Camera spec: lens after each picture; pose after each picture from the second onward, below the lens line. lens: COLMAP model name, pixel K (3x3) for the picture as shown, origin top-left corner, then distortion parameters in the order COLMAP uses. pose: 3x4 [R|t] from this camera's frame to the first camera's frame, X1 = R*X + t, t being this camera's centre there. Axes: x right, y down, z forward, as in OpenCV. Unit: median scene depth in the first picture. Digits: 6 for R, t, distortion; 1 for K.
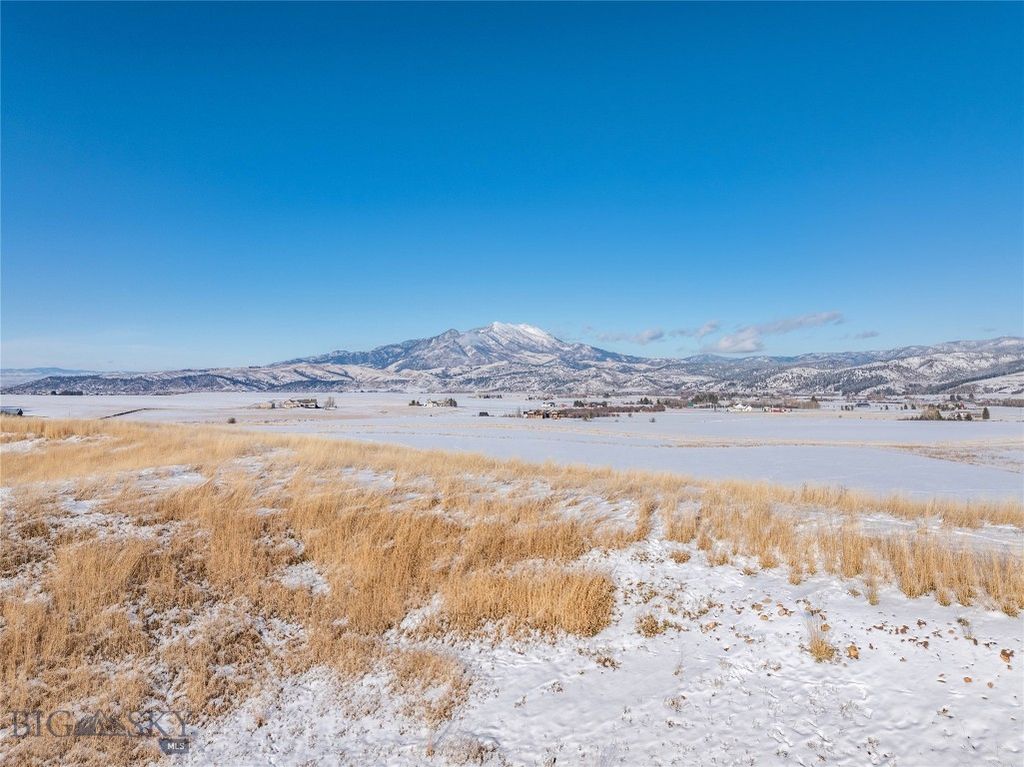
lens RADIAL K [[716.5, 0, 517.2], [0, 716.5, 378.6], [0, 0, 1]] dist [-0.033587, -0.014029]
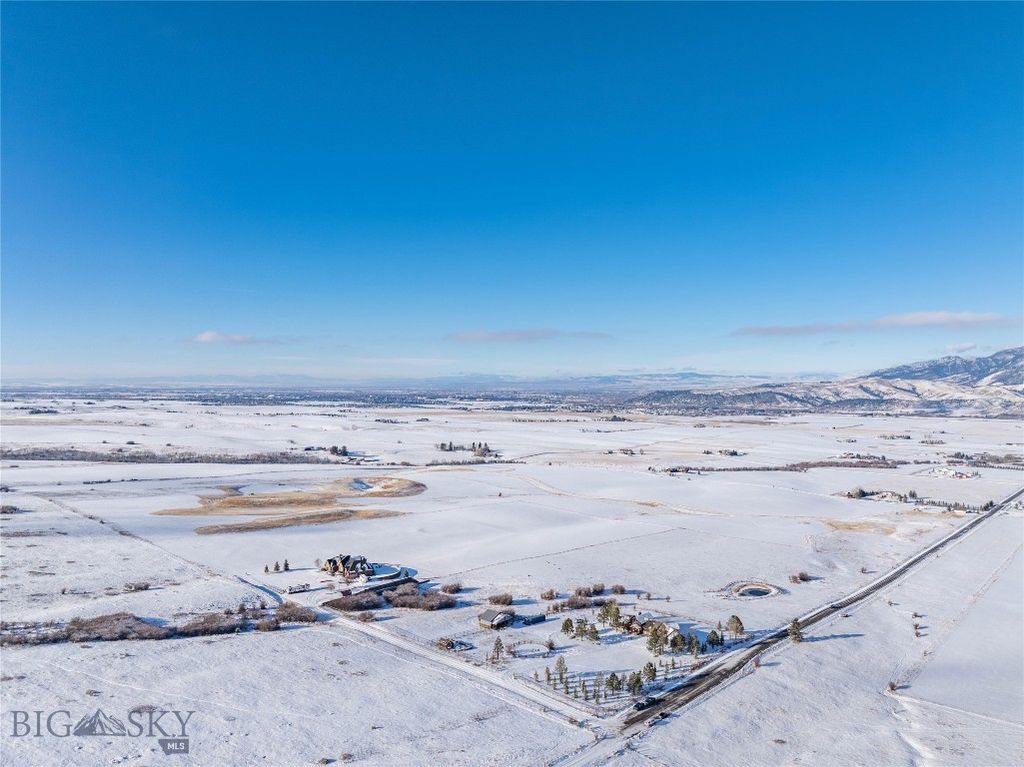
lens RADIAL K [[716.5, 0, 515.6], [0, 716.5, 381.3], [0, 0, 1]] dist [-0.033587, -0.014029]
pose [[0.675214, 0.002853, -0.737616, 0.142416], [-0.001978, 0.999996, 0.002057, -0.024407], [0.737619, 0.000070, 0.675217, -0.090324]]
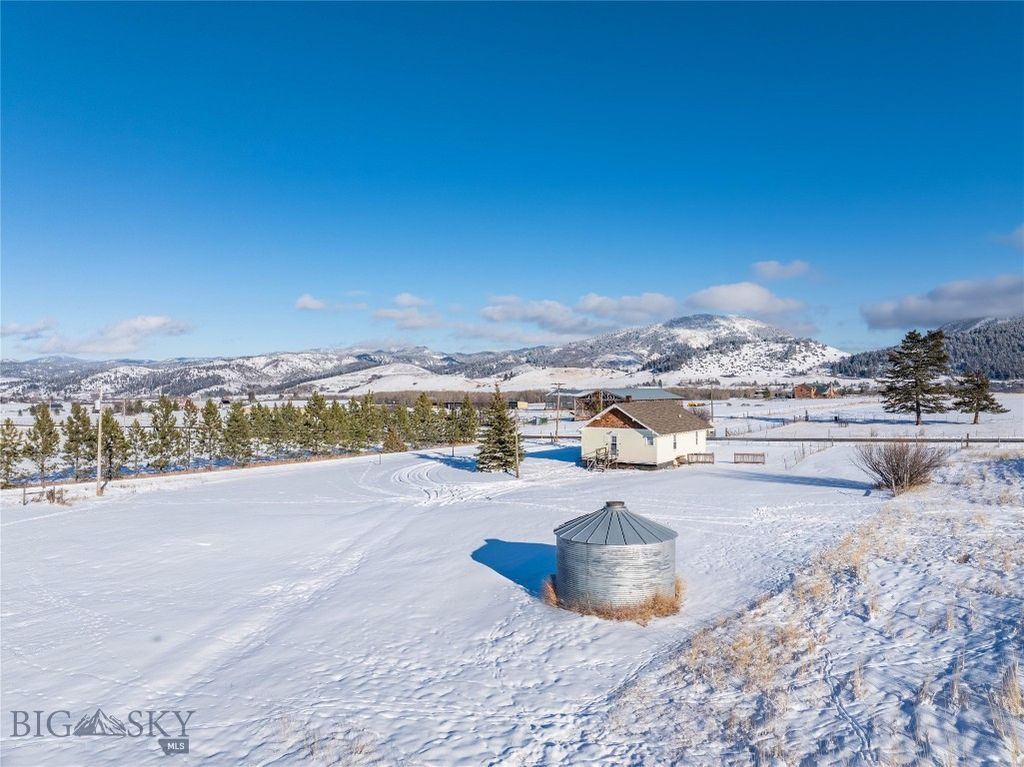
lens RADIAL K [[716.5, 0, 514.7], [0, 716.5, 381.1], [0, 0, 1]] dist [-0.033587, -0.014029]
pose [[0.682449, 0.000872, 0.730933, 0.080542], [0.002956, 0.999988, -0.003952, 0.004870], [-0.730927, 0.004858, 0.682438, 0.090953]]
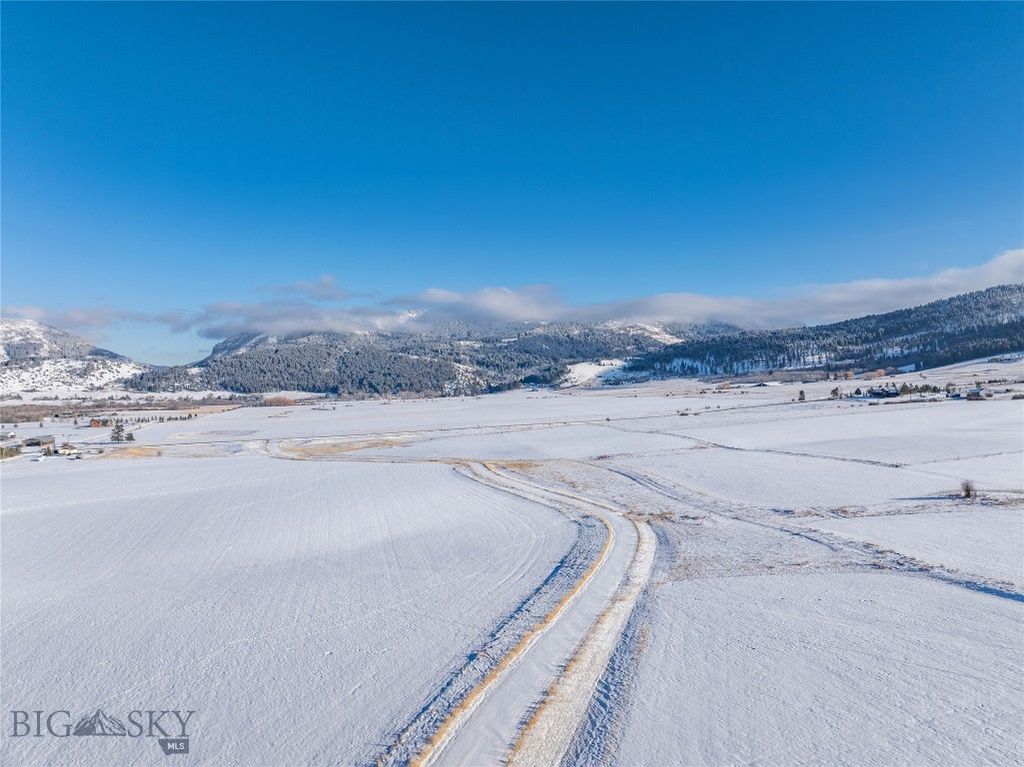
lens RADIAL K [[716.3, 0, 509.8], [0, 716.3, 382.4], [0, 0, 1]] dist [-0.030709, -0.002054]
pose [[-0.153605, -0.003453, 0.988126, -0.015403], [0.004643, 0.999980, 0.004216, -0.003704], [-0.988121, 0.005235, -0.153586, 0.052453]]
